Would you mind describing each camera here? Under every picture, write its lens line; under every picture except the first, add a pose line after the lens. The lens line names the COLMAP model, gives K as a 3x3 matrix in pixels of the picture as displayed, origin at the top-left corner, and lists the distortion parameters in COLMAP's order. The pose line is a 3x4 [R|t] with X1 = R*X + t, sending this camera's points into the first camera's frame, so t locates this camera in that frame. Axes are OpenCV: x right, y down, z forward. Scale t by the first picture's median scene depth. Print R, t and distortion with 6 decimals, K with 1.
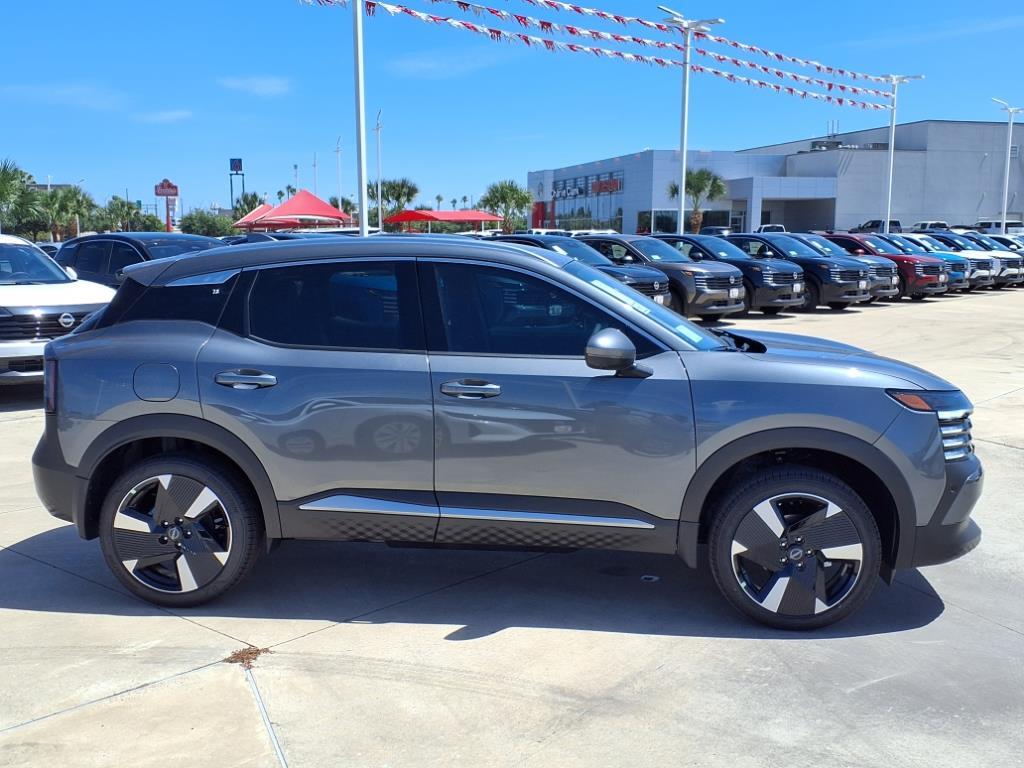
lens RADIAL K [[1094.3, 0, 512.9], [0, 1094.3, 335.1], [0, 0, 1]] dist [0.189131, -0.460249]
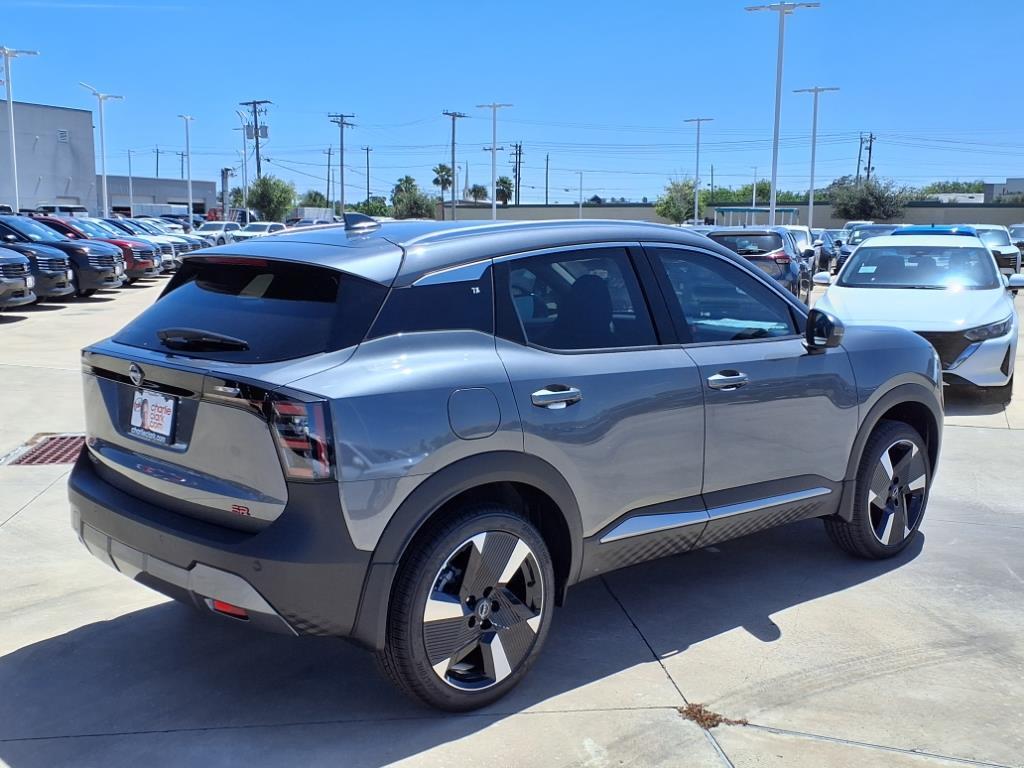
lens RADIAL K [[1094.3, 0, 512.9], [0, 1094.3, 335.1], [0, 0, 1]] dist [0.189131, -0.460249]
pose [[0.665020, -0.065533, 0.743944, -0.881289], [0.055013, 0.997735, 0.038712, -0.038378], [-0.744796, 0.015182, 0.667119, 0.502634]]
